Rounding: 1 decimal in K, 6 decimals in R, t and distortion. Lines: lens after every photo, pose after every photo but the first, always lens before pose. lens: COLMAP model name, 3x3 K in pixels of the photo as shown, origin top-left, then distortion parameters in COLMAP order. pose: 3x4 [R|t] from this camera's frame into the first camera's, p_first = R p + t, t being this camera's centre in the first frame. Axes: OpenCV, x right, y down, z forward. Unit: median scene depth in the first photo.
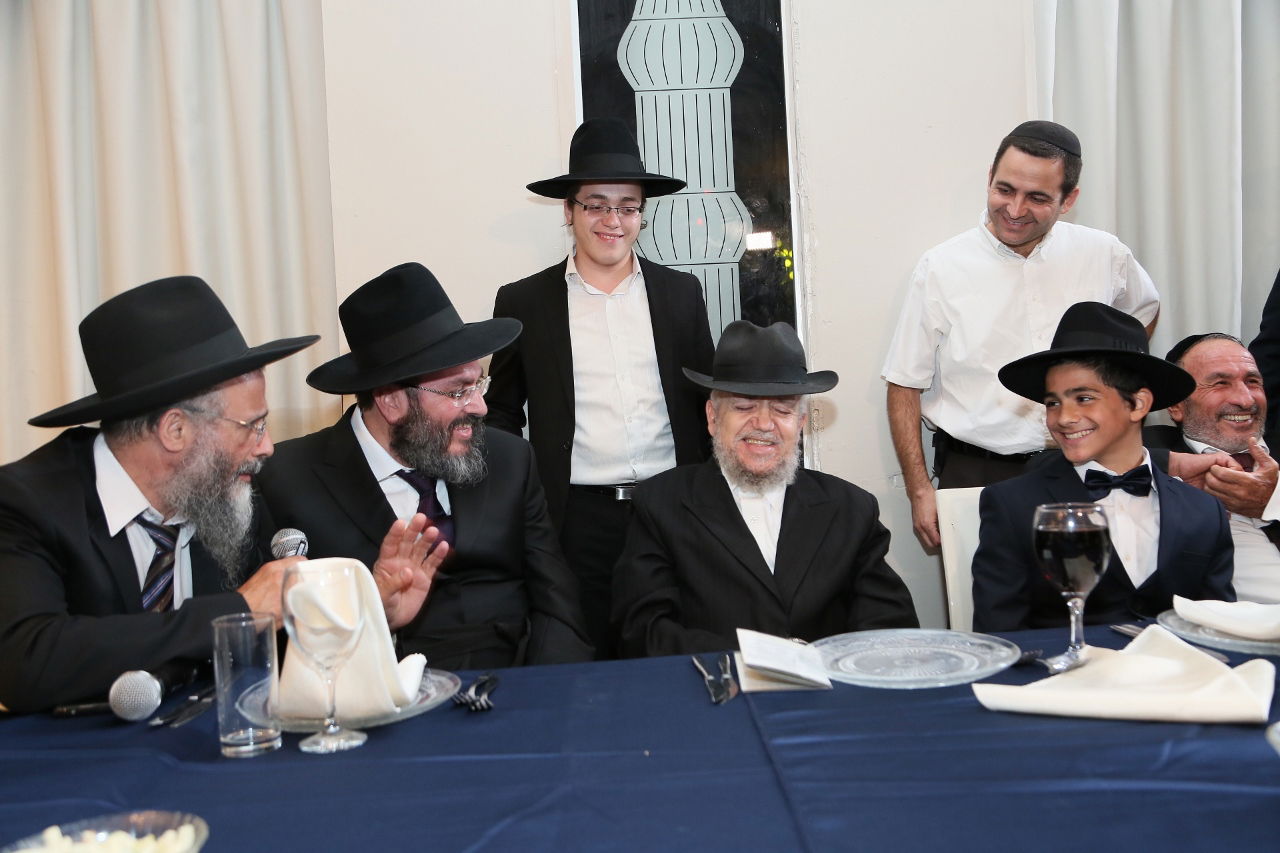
lens RADIAL K [[1102.9, 0, 639.8], [0, 1102.9, 430.1], [0, 0, 1]] dist [-0.054389, 0.077019]
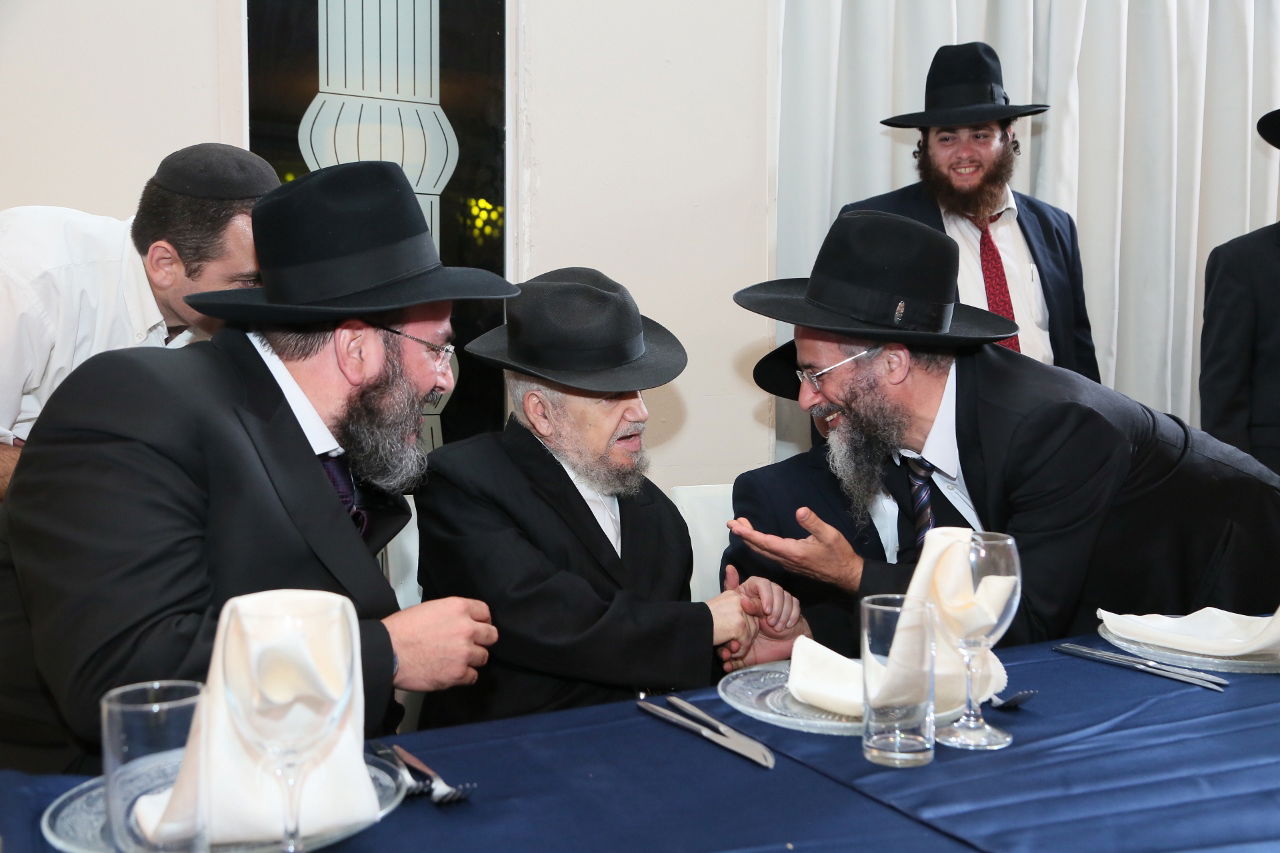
lens RADIAL K [[1267.5, 0, 682.6], [0, 1267.5, 447.9], [0, 0, 1]] dist [-0.002252, -0.000847]
pose [[0.903380, 0.030913, 0.427725, -0.373206], [-0.046072, 0.998622, 0.025135, 0.002074], [-0.426358, -0.042413, 0.903559, 0.217716]]
